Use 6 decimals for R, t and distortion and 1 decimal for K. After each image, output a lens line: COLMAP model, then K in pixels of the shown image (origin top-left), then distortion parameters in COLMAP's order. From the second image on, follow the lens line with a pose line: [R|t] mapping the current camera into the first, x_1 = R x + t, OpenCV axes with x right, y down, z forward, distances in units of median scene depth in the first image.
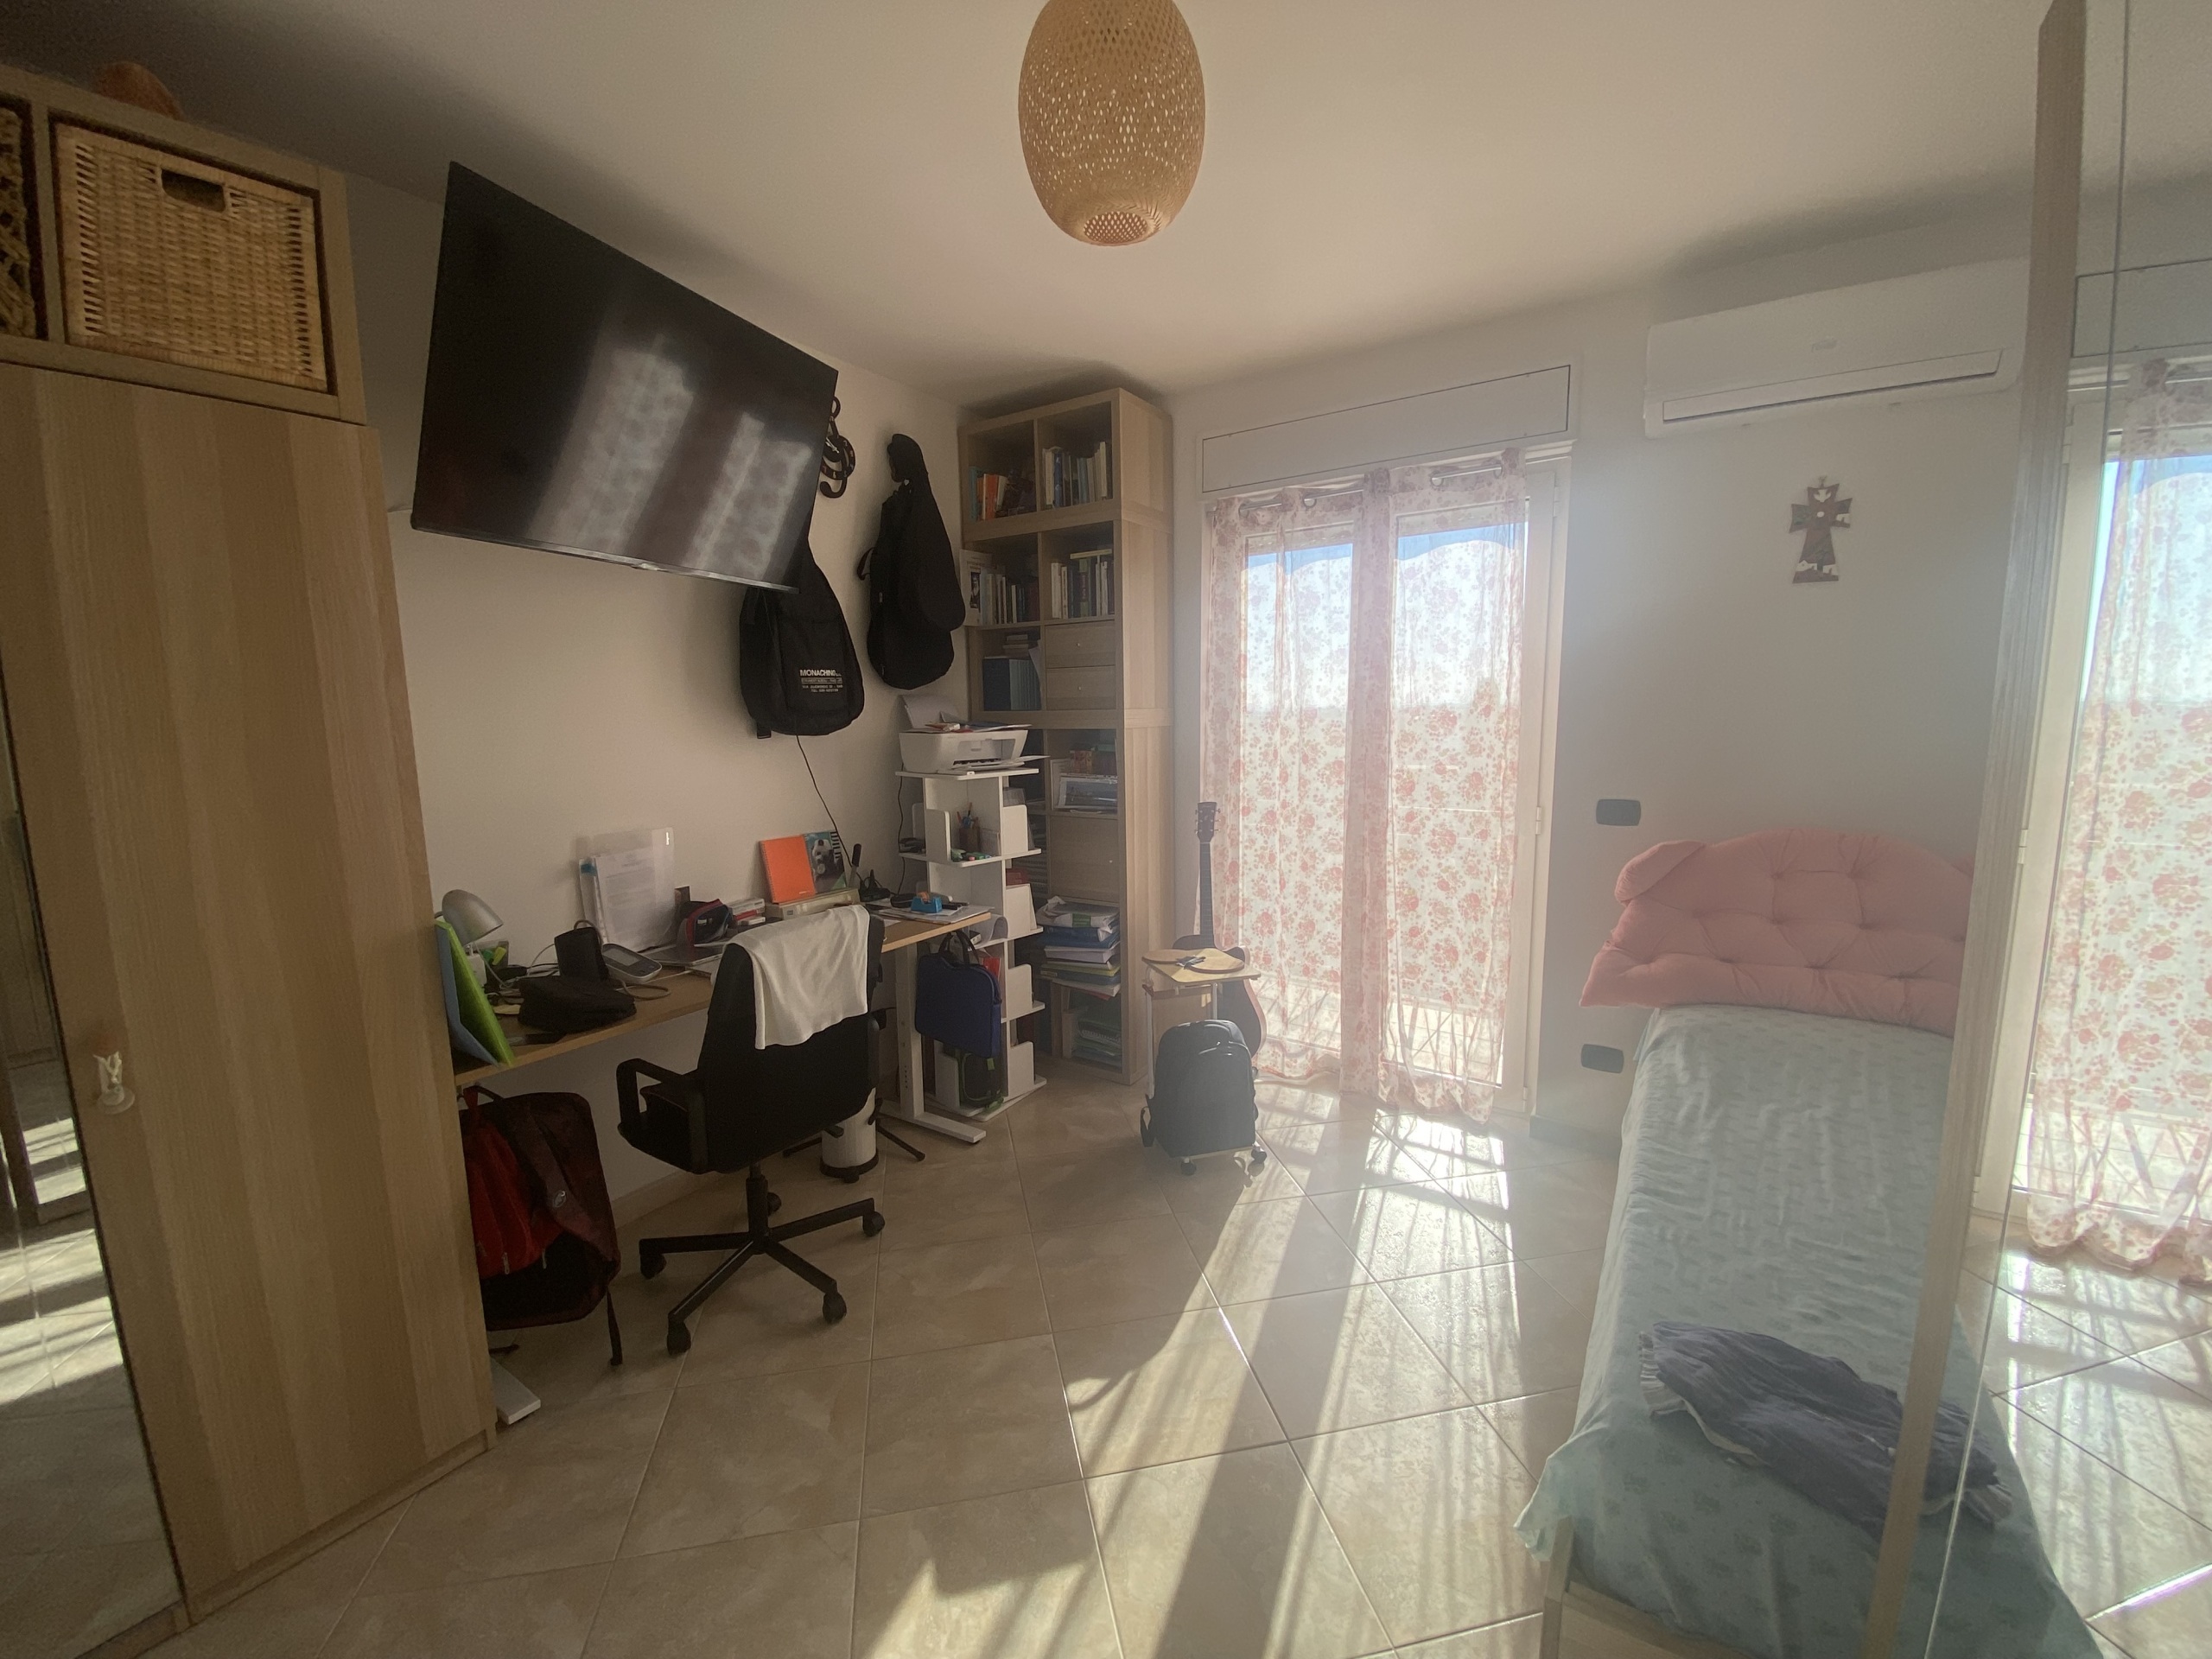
lens RADIAL K [[900.9, 0, 1066.2], [0, 900.9, 823.3], [0, 0, 1]] dist [-0.002314, -0.003868]
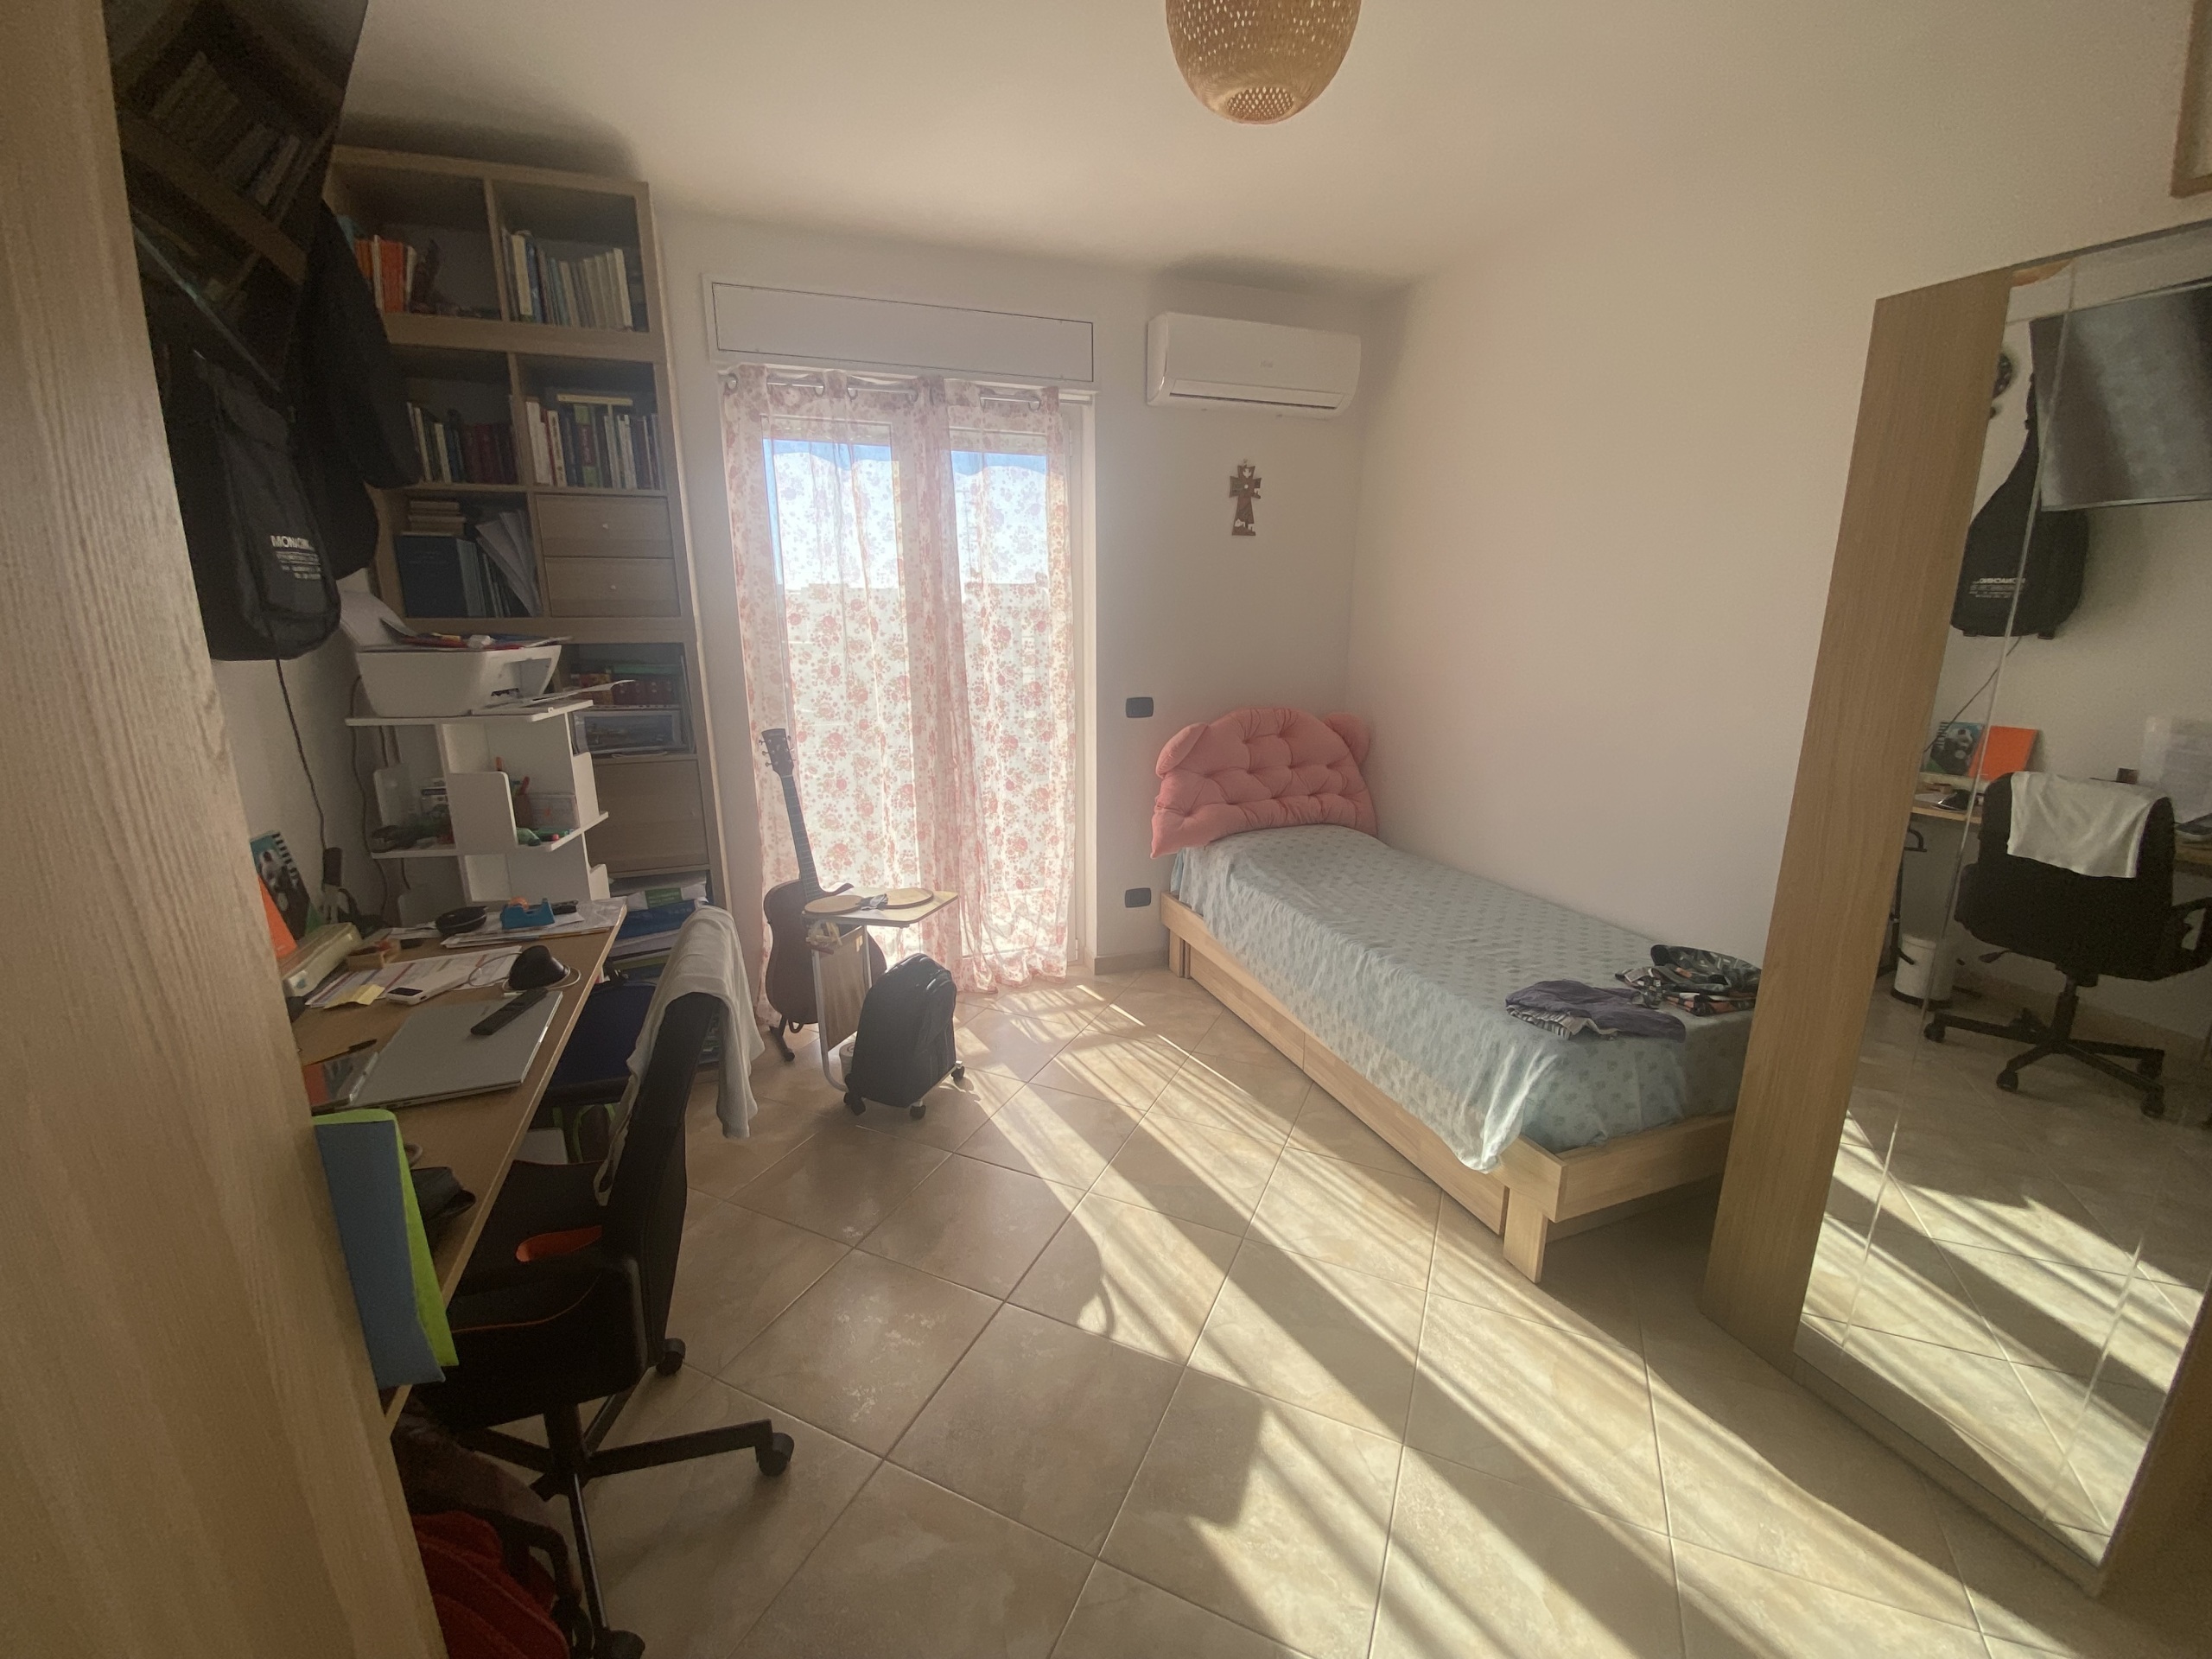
lens RADIAL K [[900.9, 0, 1105.4], [0, 900.9, 840.0], [0, 0, 1]] dist [-0.002314, -0.003868]
pose [[0.568639, -0.180203, 0.802606, -0.439041], [0.097843, 0.983600, 0.151519, -0.022401], [-0.816747, -0.007630, 0.576945, 0.275368]]
